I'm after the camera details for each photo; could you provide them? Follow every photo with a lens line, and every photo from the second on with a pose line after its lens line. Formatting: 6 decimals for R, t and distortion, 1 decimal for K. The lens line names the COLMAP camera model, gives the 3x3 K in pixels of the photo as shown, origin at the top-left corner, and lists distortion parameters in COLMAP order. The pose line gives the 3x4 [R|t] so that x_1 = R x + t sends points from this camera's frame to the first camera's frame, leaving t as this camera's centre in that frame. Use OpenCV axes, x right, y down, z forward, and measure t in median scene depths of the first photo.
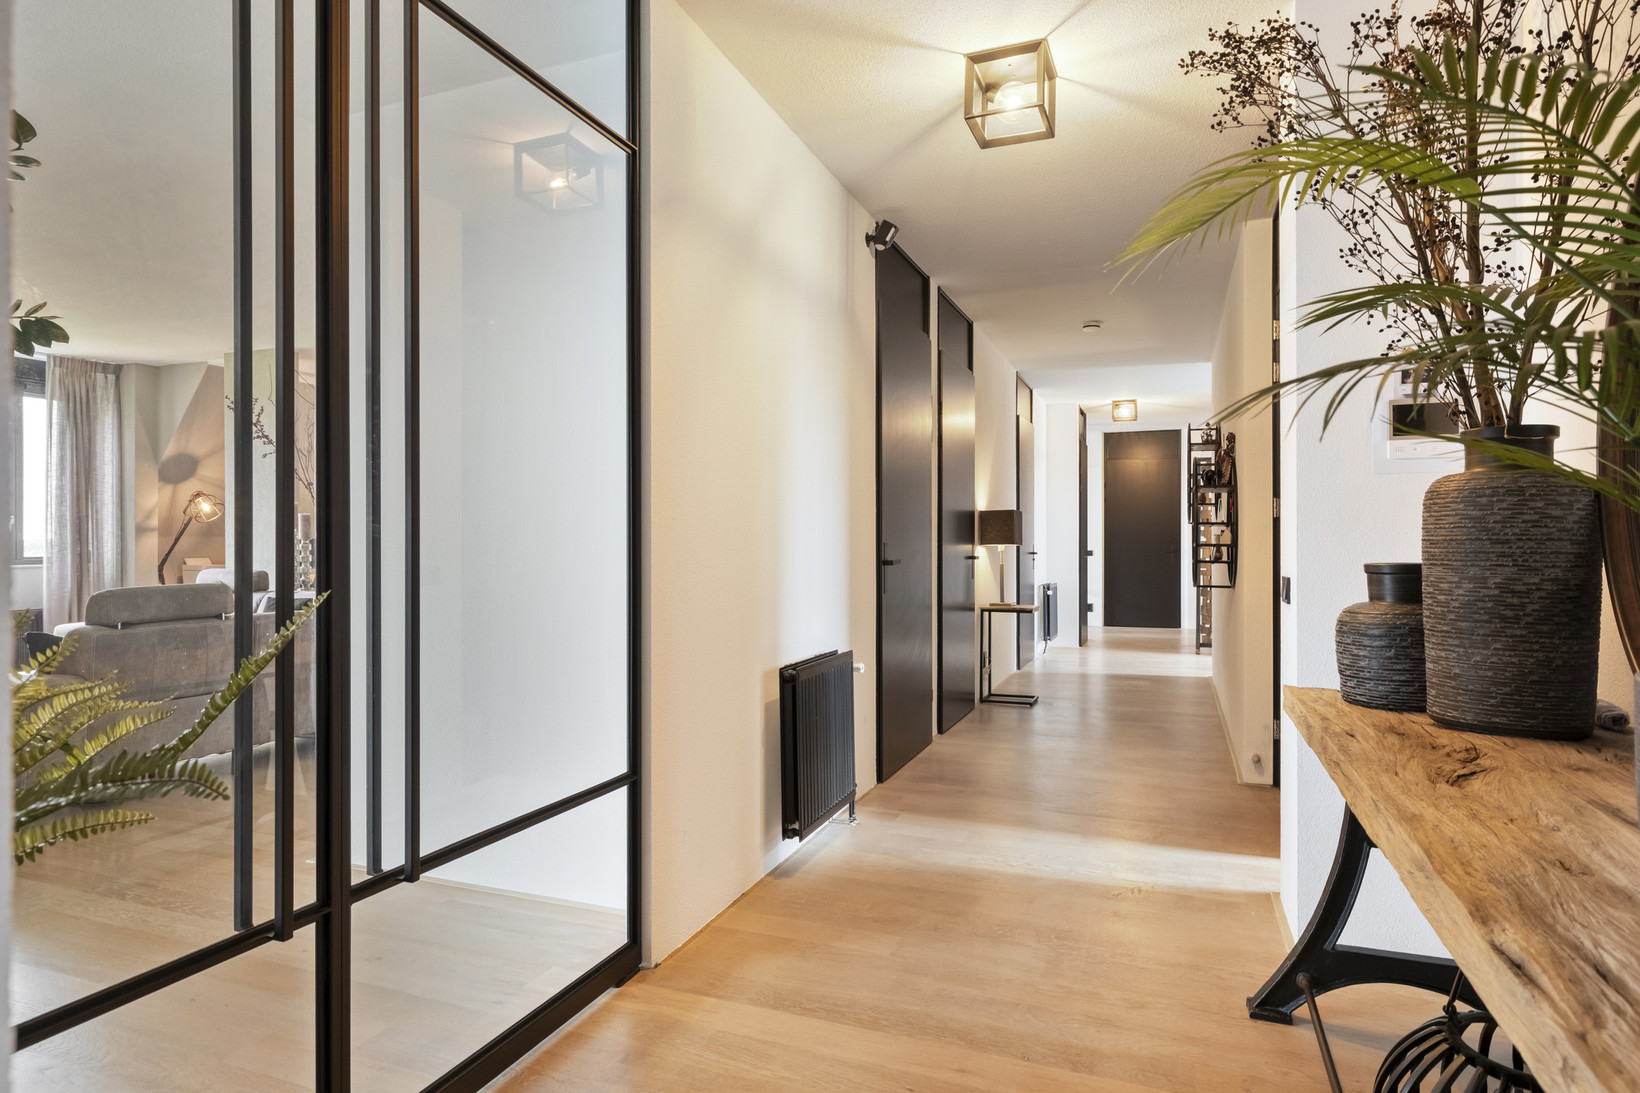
lens RADIAL K [[913.7, 0, 819.8], [0, 913.7, 546.2], [0, 0, 1]] dist [0.004912, -0.001827]
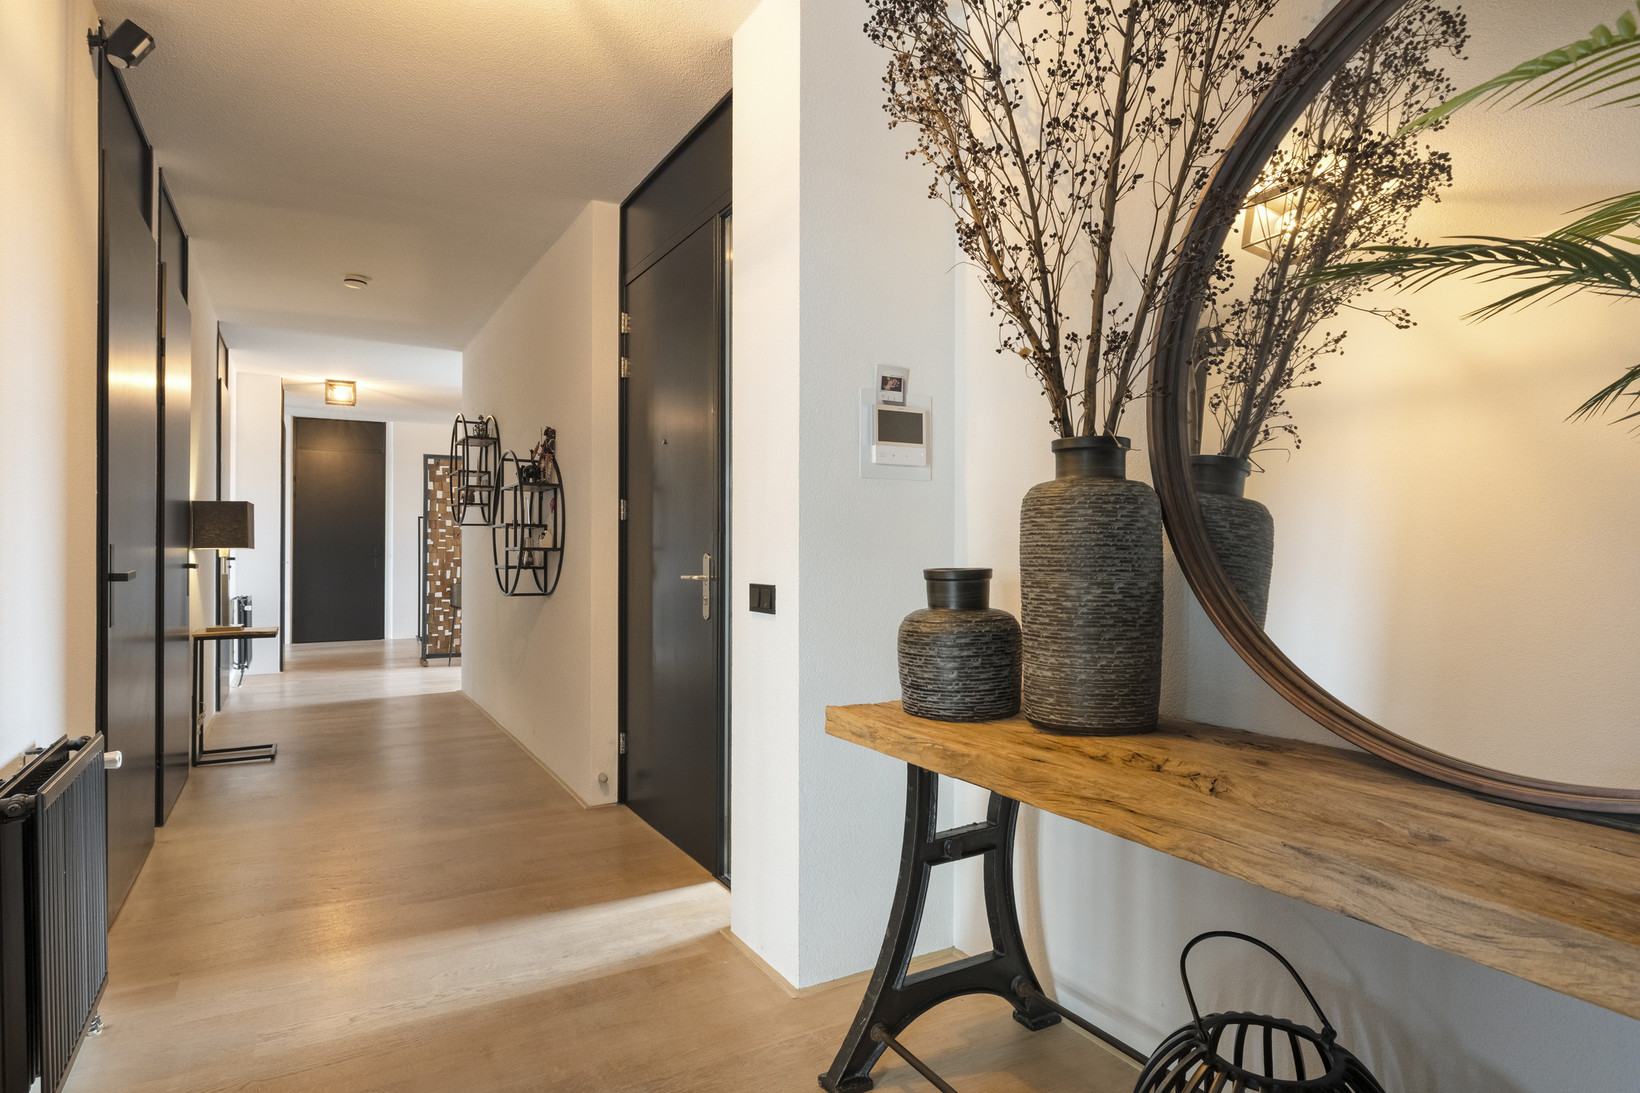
lens RADIAL K [[913.7, 0, 820.1], [0, 913.7, 545.7], [0, 0, 1]] dist [0.004912, -0.001827]
pose [[0.635170, 0.003744, 0.772363, -0.209252], [-0.000675, 0.999991, -0.004292, -0.001834], [-0.772372, 0.002205, 0.635166, 0.477896]]
